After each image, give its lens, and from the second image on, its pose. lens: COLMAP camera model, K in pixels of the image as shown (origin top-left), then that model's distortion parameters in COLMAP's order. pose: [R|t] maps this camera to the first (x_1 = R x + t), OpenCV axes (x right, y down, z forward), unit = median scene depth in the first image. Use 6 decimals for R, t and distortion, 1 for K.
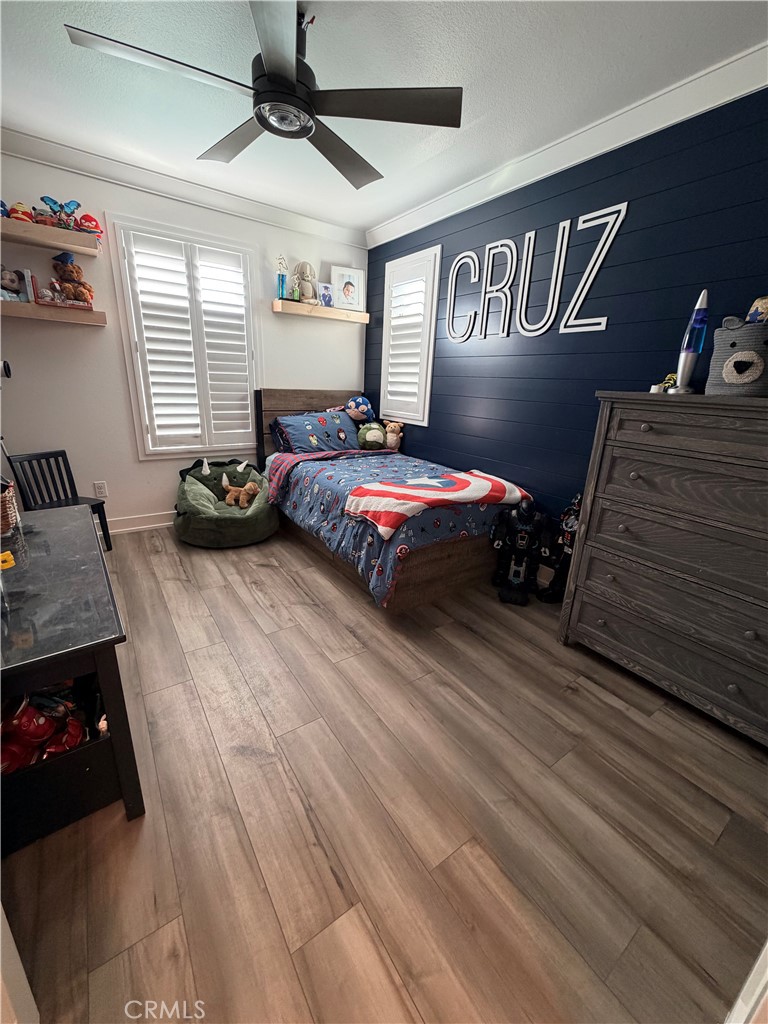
lens RADIAL K [[409.6, 0, 382.7], [0, 409.6, 510.5], [0, 0, 1]] dist [-0.000400, 0.000505]
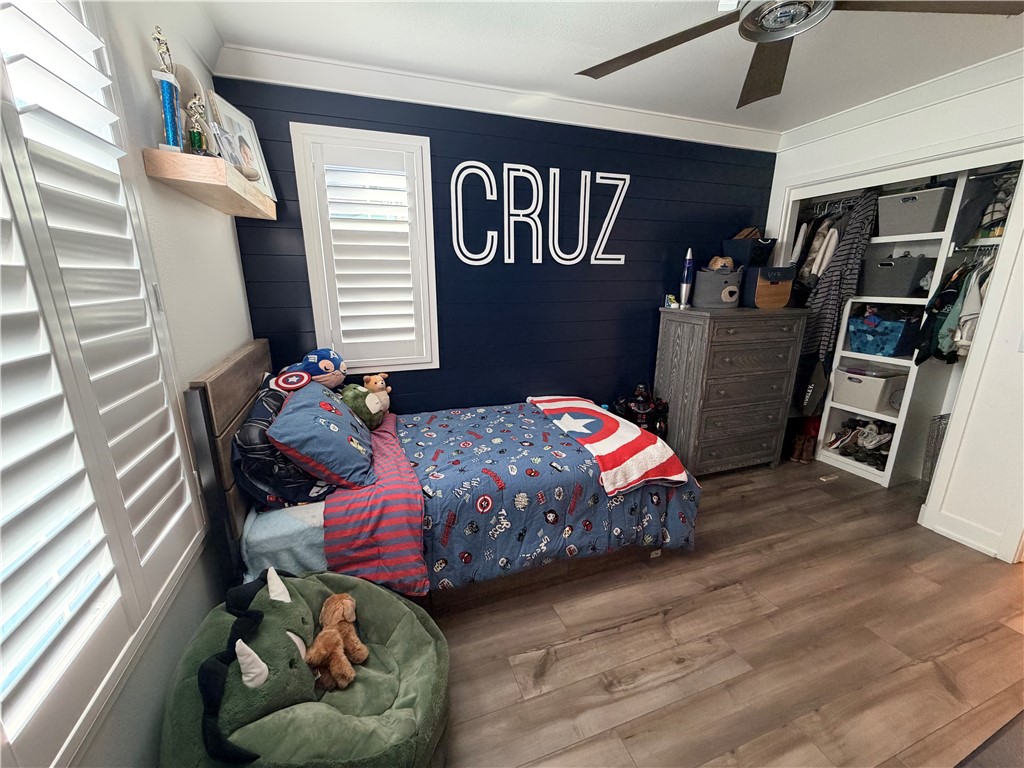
lens RADIAL K [[409.6, 0, 510.2], [0, 409.6, 385.5], [0, 0, 1]] dist [-0.000400, 0.000505]
pose [[0.259488, -0.285608, 0.922548, -0.839744], [0.301027, 0.931597, 0.203739, -0.423093], [-0.917632, 0.224844, 0.327714, 0.919064]]
